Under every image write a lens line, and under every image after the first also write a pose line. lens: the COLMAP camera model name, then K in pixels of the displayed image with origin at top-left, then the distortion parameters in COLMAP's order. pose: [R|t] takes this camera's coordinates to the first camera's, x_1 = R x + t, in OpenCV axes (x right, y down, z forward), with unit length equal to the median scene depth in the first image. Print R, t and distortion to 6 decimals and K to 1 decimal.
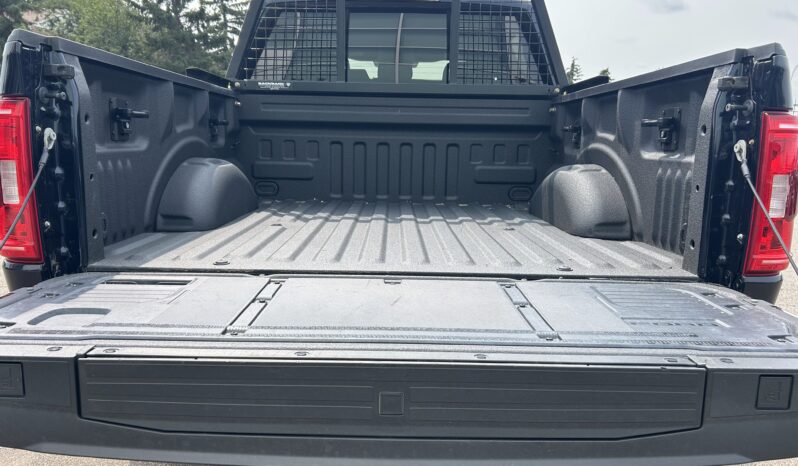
lens RADIAL K [[581.3, 0, 399.0], [0, 581.3, 233.0], [0, 0, 1]] dist [0.041478, -0.031570]
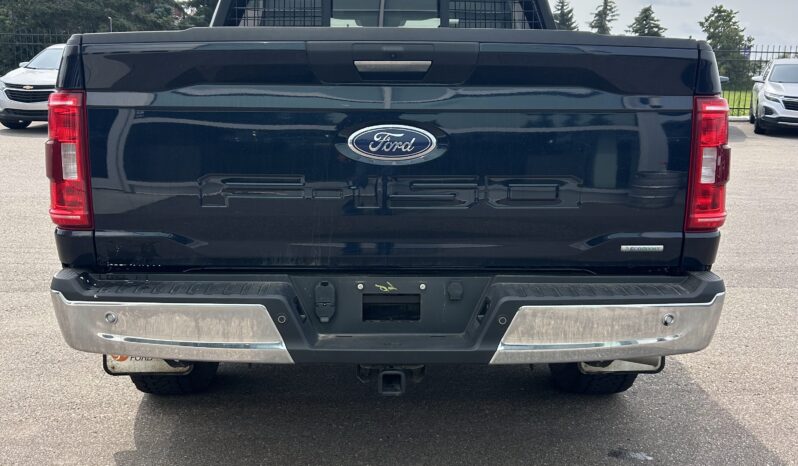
lens RADIAL K [[822.6, 0, 397.1], [0, 822.6, 258.4], [0, 0, 1]] dist [-0.193999, 0.294089]
pose [[0.999663, -0.014069, 0.021806, -0.017118], [0.013235, 0.999193, 0.037915, 0.029780], [-0.022322, -0.037614, 0.999043, -0.331307]]
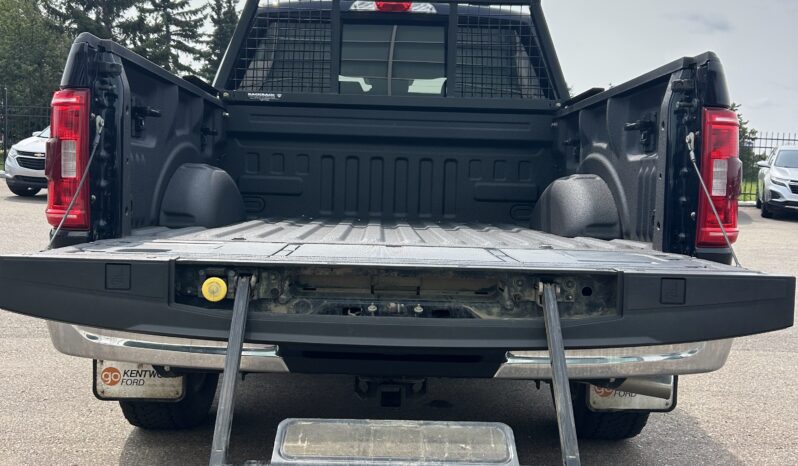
lens RADIAL K [[794.4, 0, 399.0], [0, 794.4, 233.0], [0, 0, 1]] dist [0.127963, -0.330566]
pose [[0.999820, 0.008052, 0.017207, -0.014157], [-0.006153, 0.994169, -0.107654, 0.117268], [-0.017974, 0.107529, 0.994039, -0.302997]]
